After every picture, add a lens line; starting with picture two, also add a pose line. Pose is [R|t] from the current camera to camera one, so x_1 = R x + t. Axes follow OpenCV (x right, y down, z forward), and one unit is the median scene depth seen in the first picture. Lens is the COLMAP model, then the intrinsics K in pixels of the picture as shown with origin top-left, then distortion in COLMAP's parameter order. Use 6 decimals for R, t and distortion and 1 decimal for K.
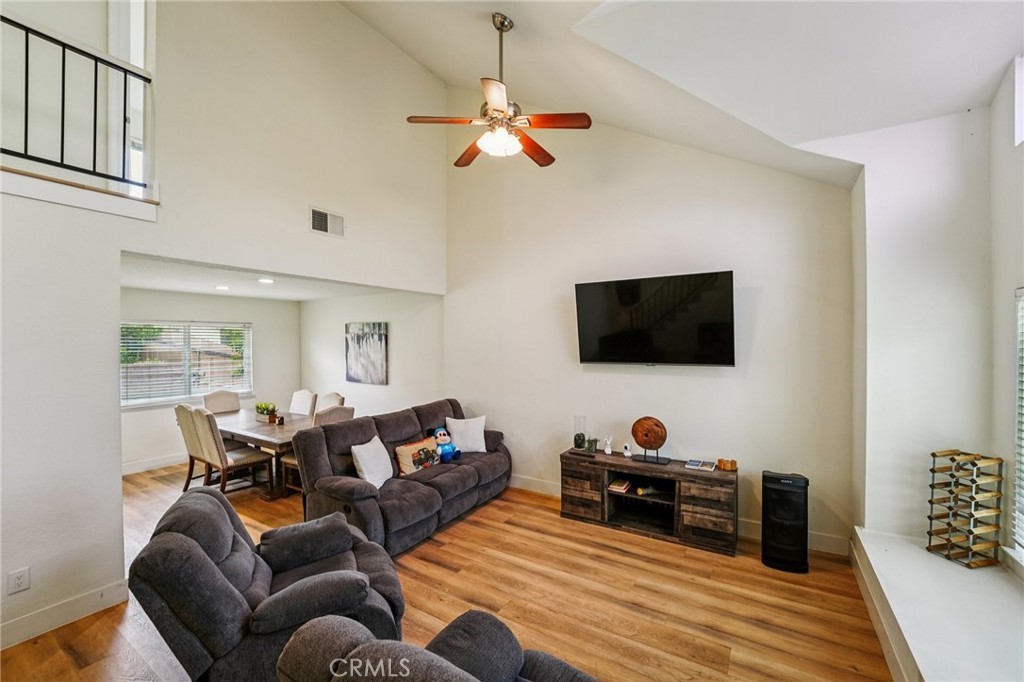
lens RADIAL K [[415.5, 0, 508.3], [0, 415.5, 340.1], [0, 0, 1]] dist [-0.010898, -0.000026]
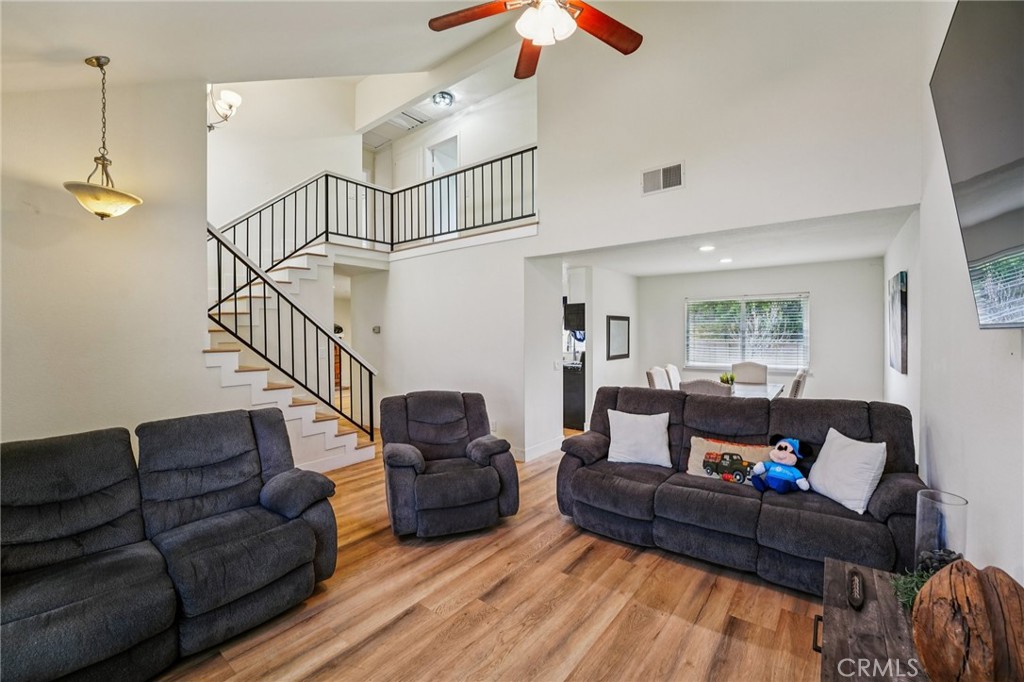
lens RADIAL K [[415.5, 0, 509.0], [0, 415.5, 341.4], [0, 0, 1]] dist [-0.010898, -0.000026]
pose [[-0.099641, 0.023603, -0.994743, 0.557574], [0.017005, 0.999613, 0.022015, 0.061302], [0.994878, -0.014722, -0.100004, 0.778319]]
